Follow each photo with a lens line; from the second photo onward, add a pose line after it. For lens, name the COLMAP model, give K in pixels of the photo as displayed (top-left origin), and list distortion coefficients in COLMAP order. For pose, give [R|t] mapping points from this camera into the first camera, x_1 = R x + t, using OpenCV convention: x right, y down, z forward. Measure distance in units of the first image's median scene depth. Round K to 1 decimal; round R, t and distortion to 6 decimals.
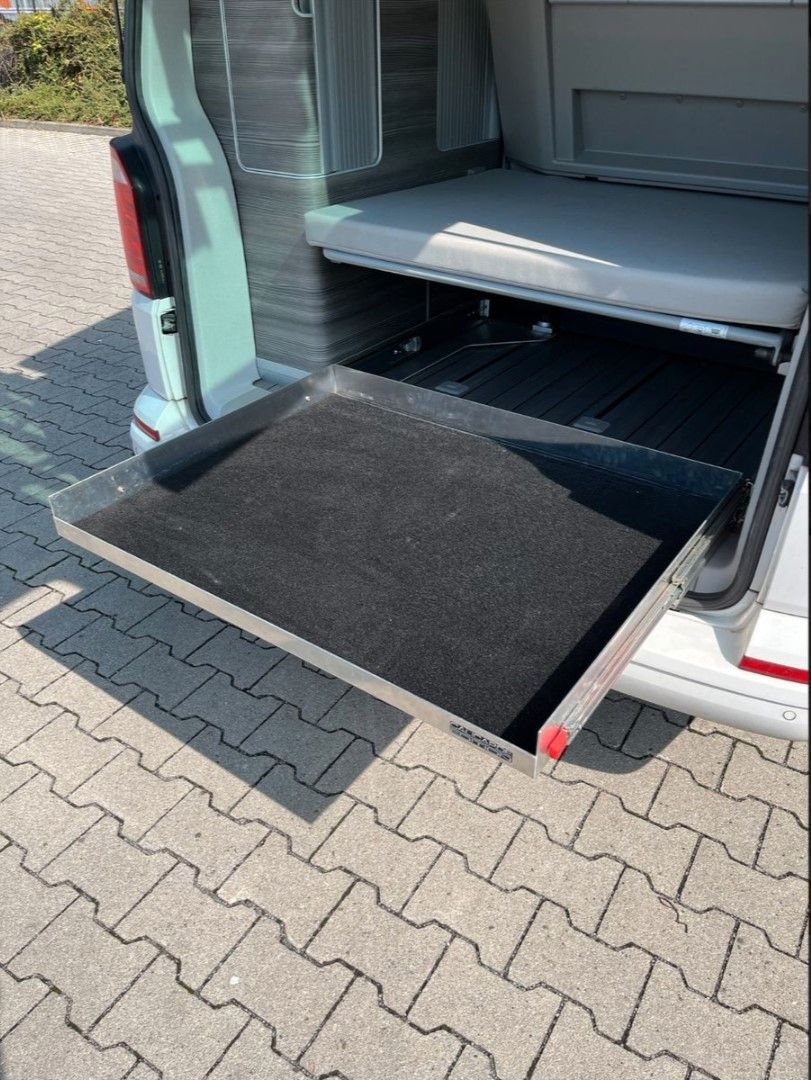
lens RADIAL K [[805.1, 0, 405.5], [0, 805.1, 540.0], [0, 0, 1]] dist [0.020776, 0.001598]
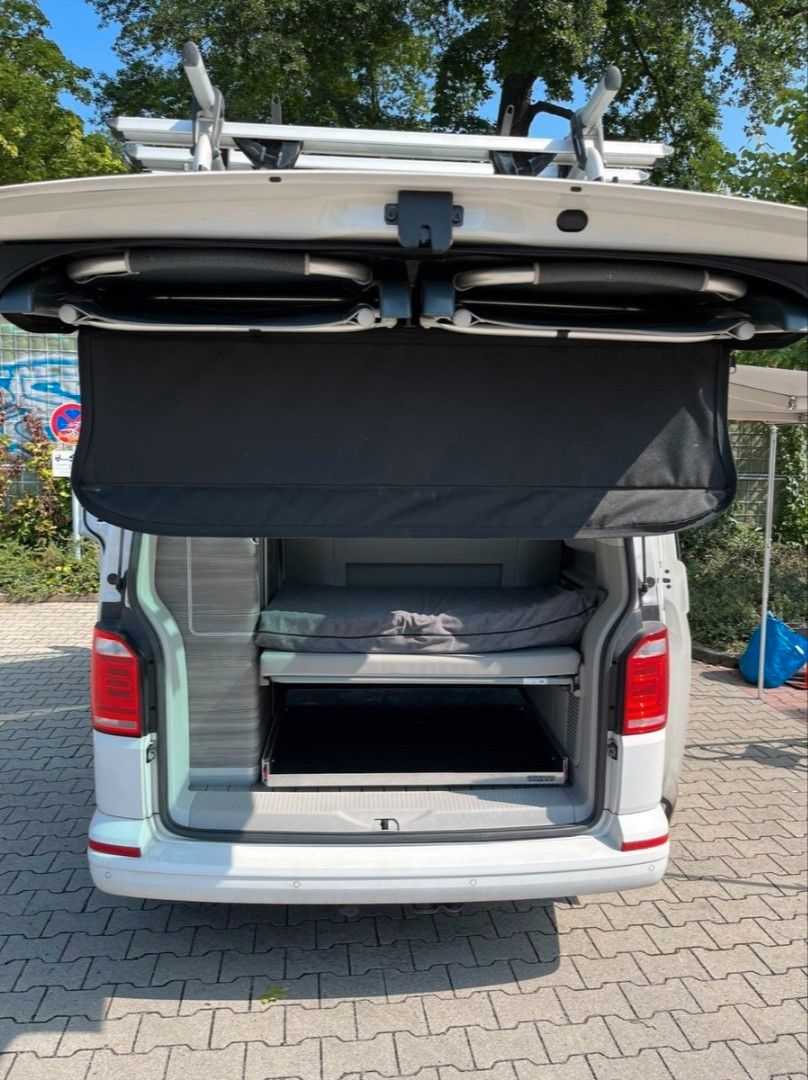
lens RADIAL K [[794.5, 0, 404.0], [0, 794.5, 540.0], [0, 0, 1]] dist [0.005988, -0.021479]
pose [[0.785985, -0.058418, 0.615480, -0.793594], [0.326849, 0.884291, -0.333464, -0.021095], [-0.524783, 0.463267, 0.714133, -0.275322]]
